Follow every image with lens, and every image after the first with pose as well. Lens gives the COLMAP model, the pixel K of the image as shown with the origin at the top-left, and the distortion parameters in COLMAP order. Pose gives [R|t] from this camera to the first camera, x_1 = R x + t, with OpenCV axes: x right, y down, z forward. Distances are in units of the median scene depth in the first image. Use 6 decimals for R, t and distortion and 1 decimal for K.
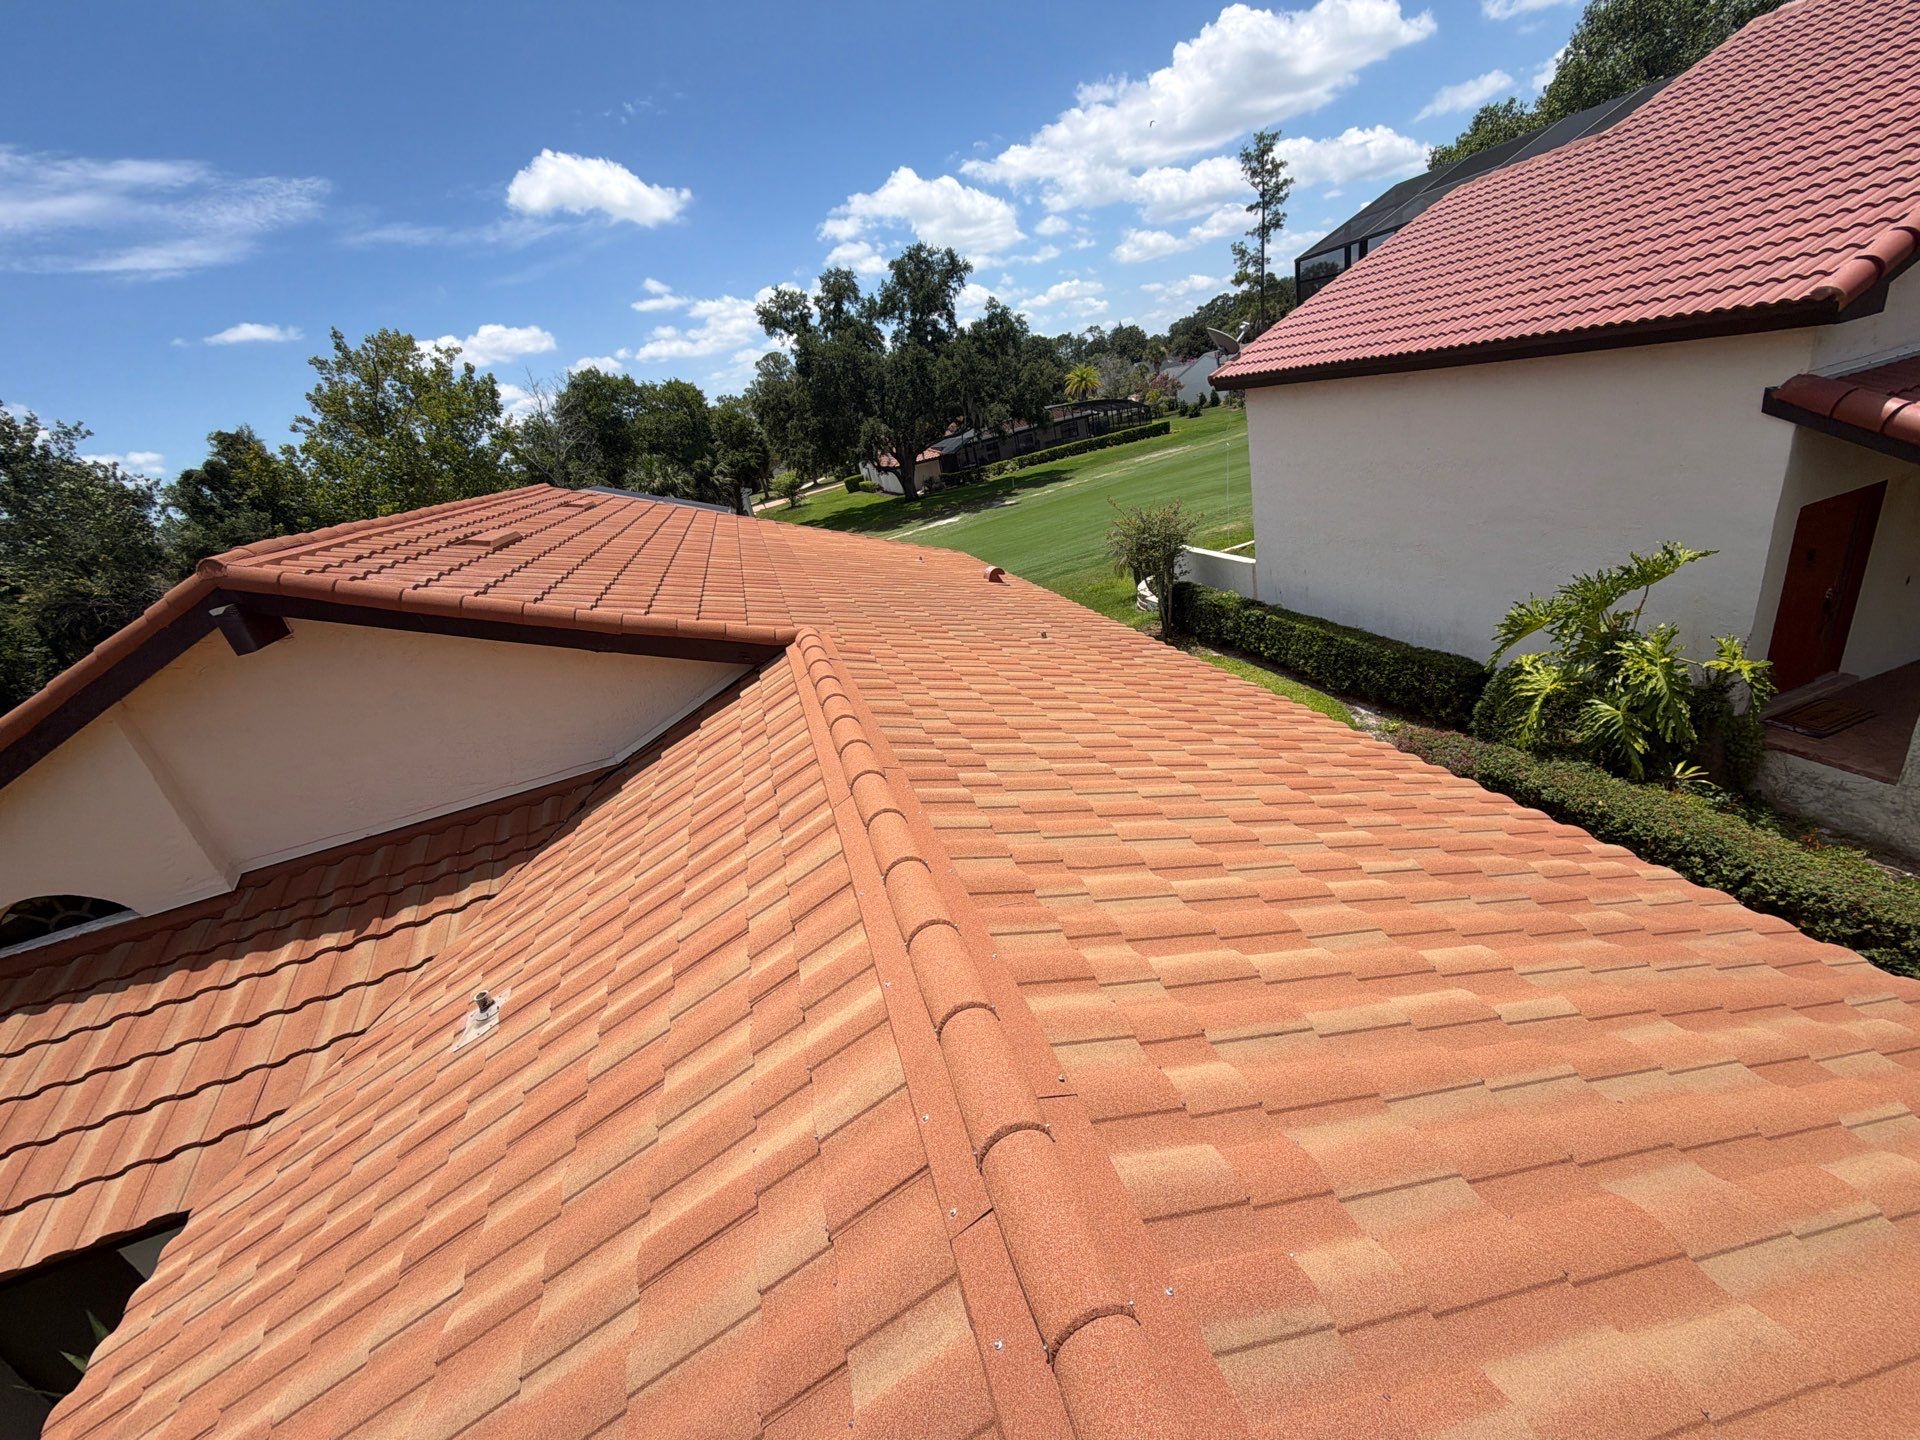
lens RADIAL K [[762.3, 0, 957.9], [0, 762.3, 721.4], [0, 0, 1]] dist [0.001394, -0.000250]
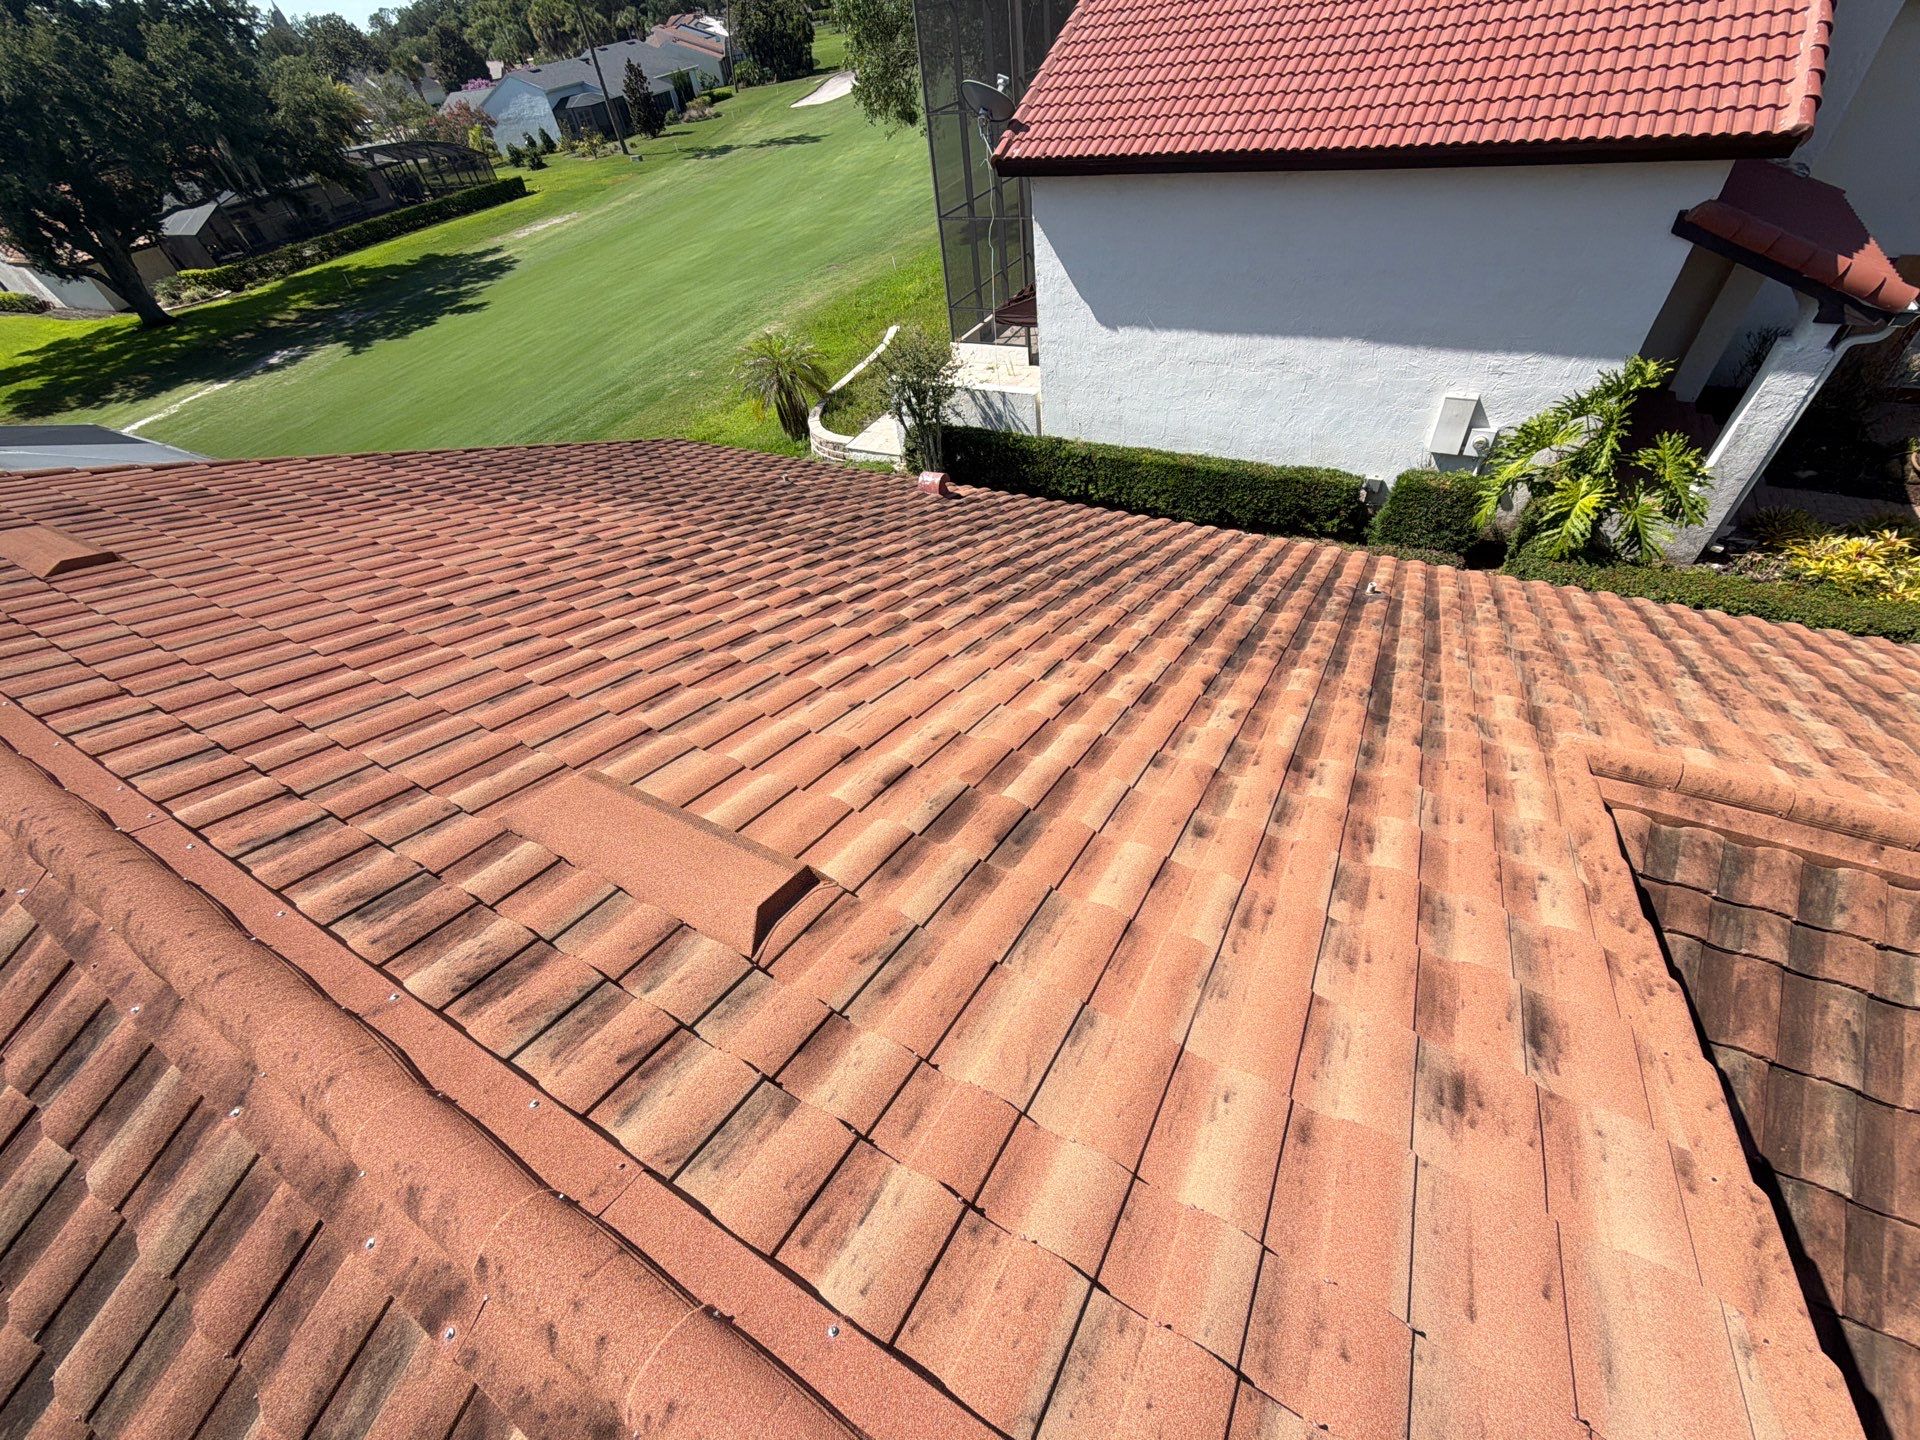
lens RADIAL K [[765.6, 0, 959.4], [0, 765.6, 719.1], [0, 0, 1]] dist [0.001463, -0.000211]
pose [[0.715933, -0.403930, 0.569456, -0.111808], [0.250574, 0.909960, 0.330431, -0.058538], [-0.651653, -0.093876, 0.752685, 0.113341]]
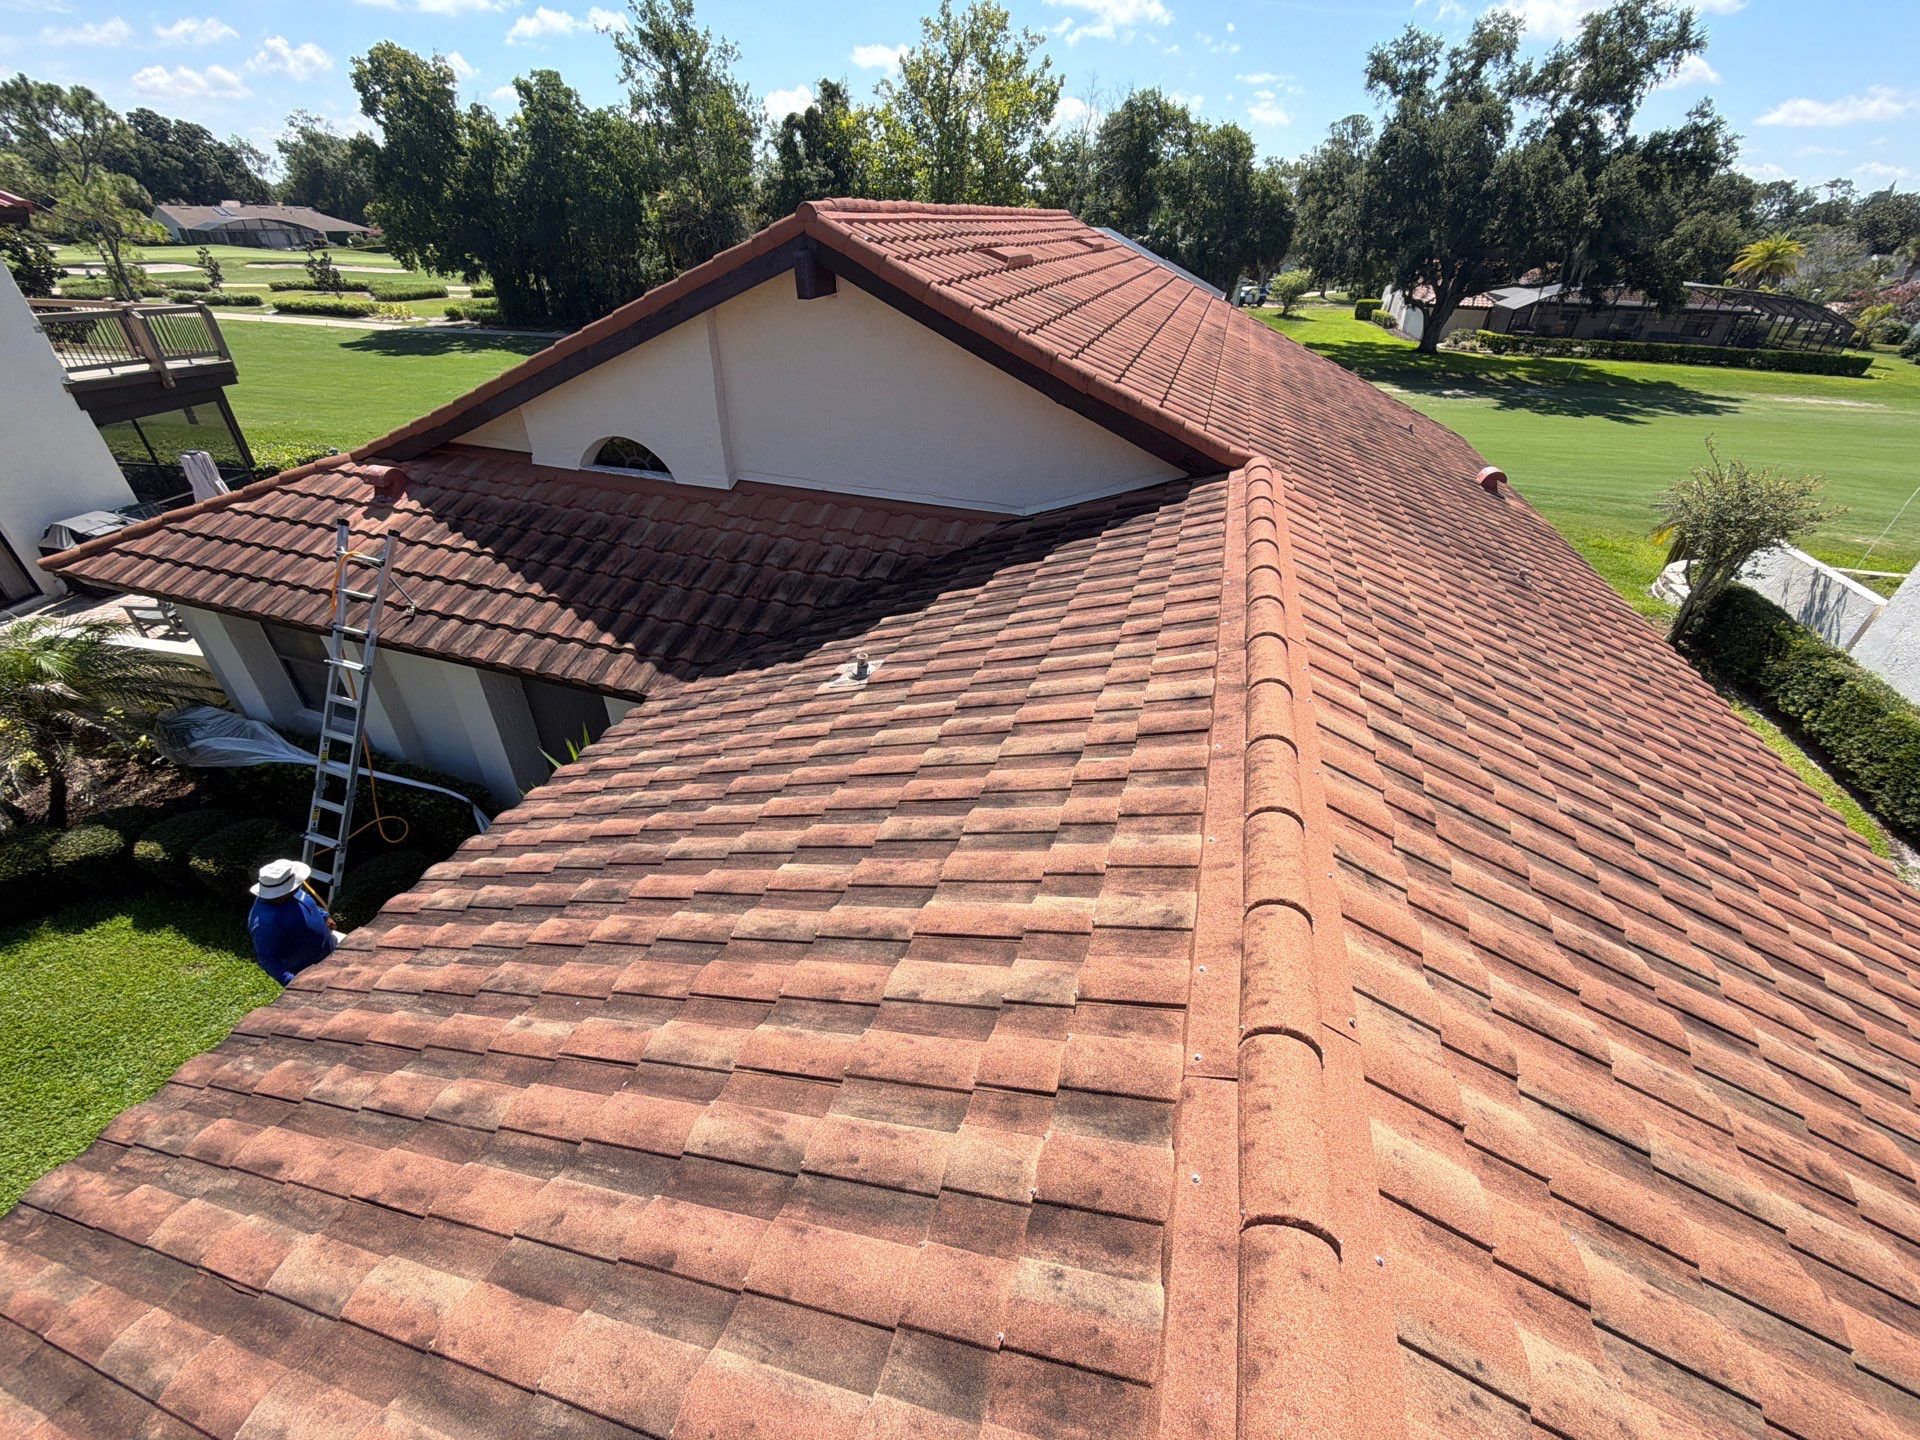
lens RADIAL K [[762.7, 0, 959.7], [0, 762.7, 718.5], [0, 0, 1]] dist [0.001154, -0.000356]
pose [[0.810337, 0.486468, -0.326652, -0.009039], [-0.397114, 0.865844, 0.304328, 0.002818], [0.430876, -0.116890, 0.894809, -0.001595]]
